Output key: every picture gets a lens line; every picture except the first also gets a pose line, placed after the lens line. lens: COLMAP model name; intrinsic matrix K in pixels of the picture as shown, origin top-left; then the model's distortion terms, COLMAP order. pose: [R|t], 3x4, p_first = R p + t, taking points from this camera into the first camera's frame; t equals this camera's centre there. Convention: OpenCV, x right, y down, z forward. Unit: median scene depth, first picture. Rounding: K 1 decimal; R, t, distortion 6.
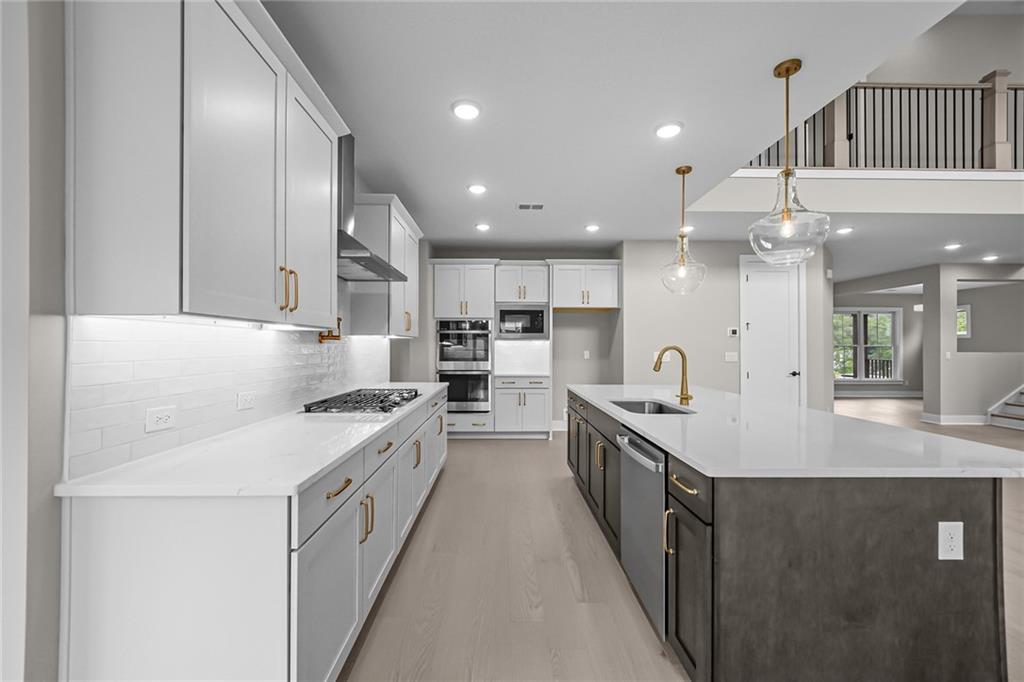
lens RADIAL K [[407.9, 0, 507.9], [0, 407.9, 340.7], [0, 0, 1]] dist [0.000913, 0.000034]
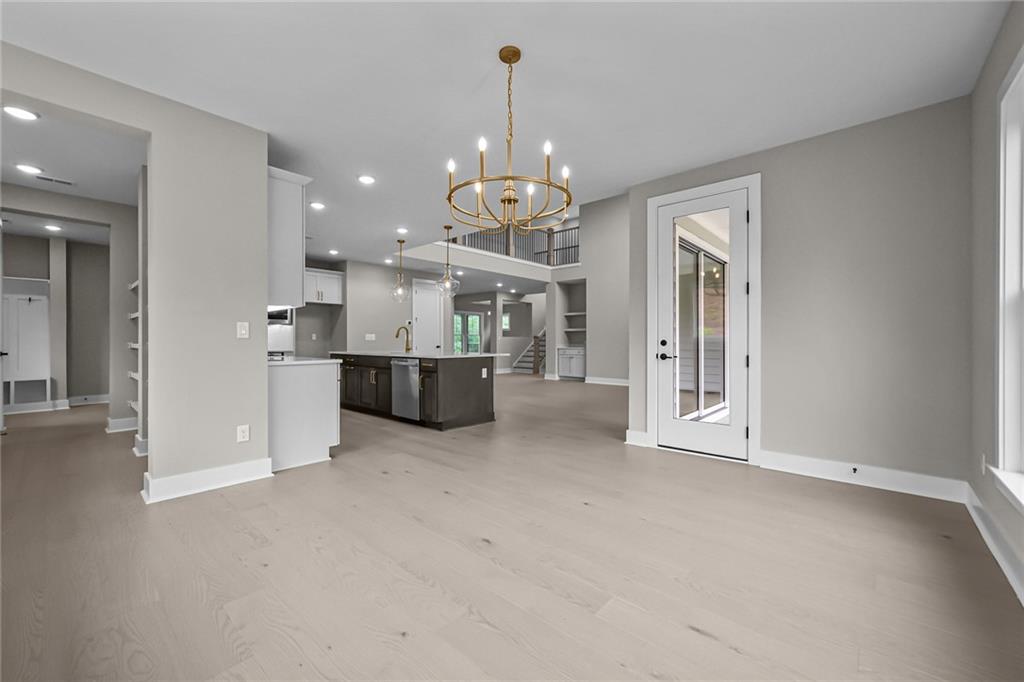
lens RADIAL K [[407.9, 0, 511.6], [0, 407.9, 338.8], [0, 0, 1]] dist [0.000913, 0.000034]
pose [[0.674963, -0.001732, 0.737849, -0.411340], [-0.006648, 0.999942, 0.008429, 0.028186], [-0.737822, -0.010594, 0.674913, -0.461486]]
